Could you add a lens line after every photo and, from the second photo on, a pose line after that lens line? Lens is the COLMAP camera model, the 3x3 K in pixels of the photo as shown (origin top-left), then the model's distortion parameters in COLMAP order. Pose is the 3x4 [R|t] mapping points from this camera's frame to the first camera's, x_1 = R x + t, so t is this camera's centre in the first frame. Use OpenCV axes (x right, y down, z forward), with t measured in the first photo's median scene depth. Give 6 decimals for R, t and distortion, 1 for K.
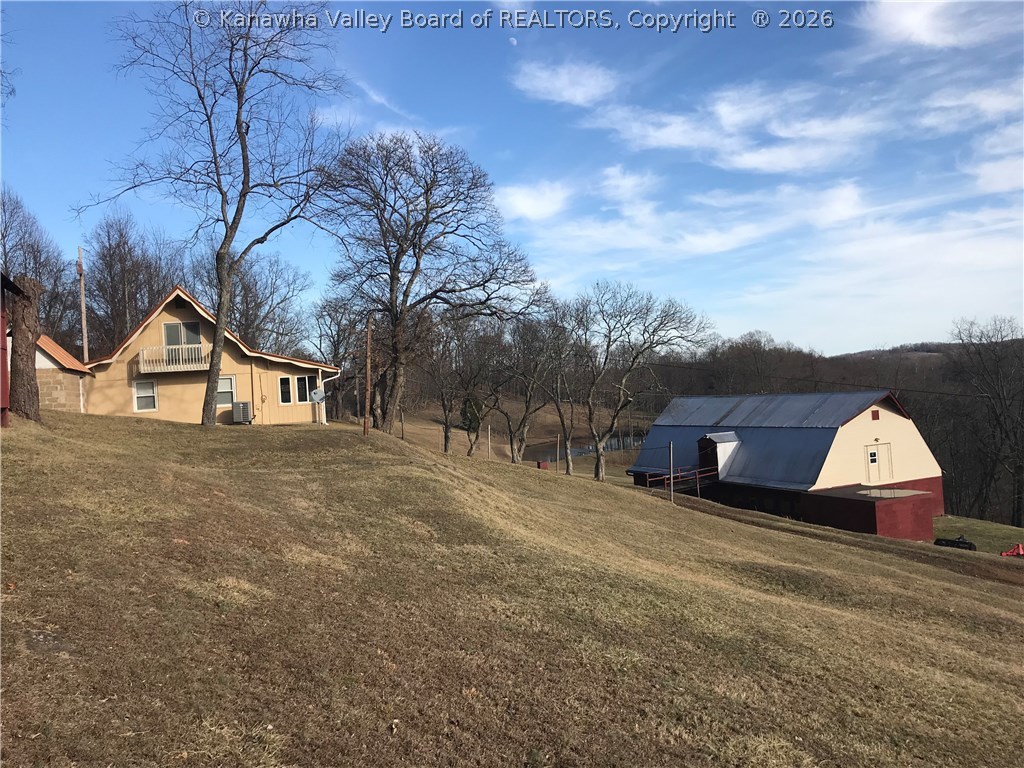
lens RADIAL K [[839.3, 0, 512.2], [0, 839.3, 382.5], [0, 0, 1]] dist [0.002899, 0.002126]
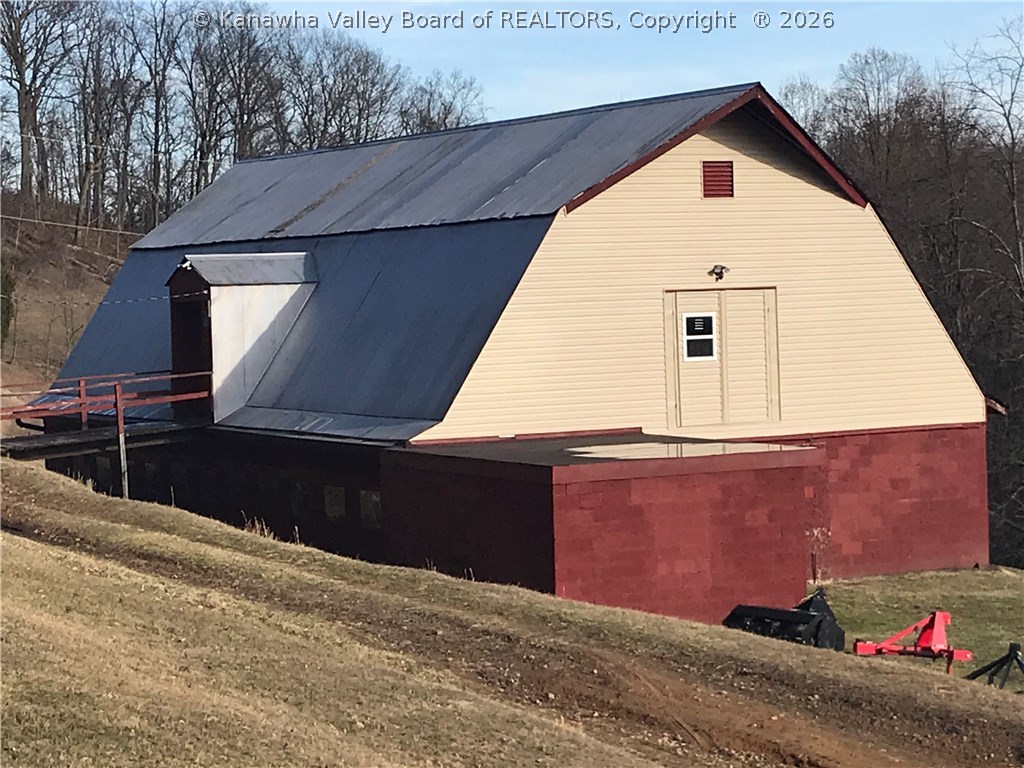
lens RADIAL K [[2658.1, 0, 511.9], [0, 2658.1, 384.5], [0, 0, 1]] dist [0.115462, 0.000000]
pose [[0.996620, 0.030642, 0.076224, 0.305596], [-0.034149, 0.998397, 0.045132, 0.068458], [-0.074719, -0.047582, 0.996069, 0.156838]]
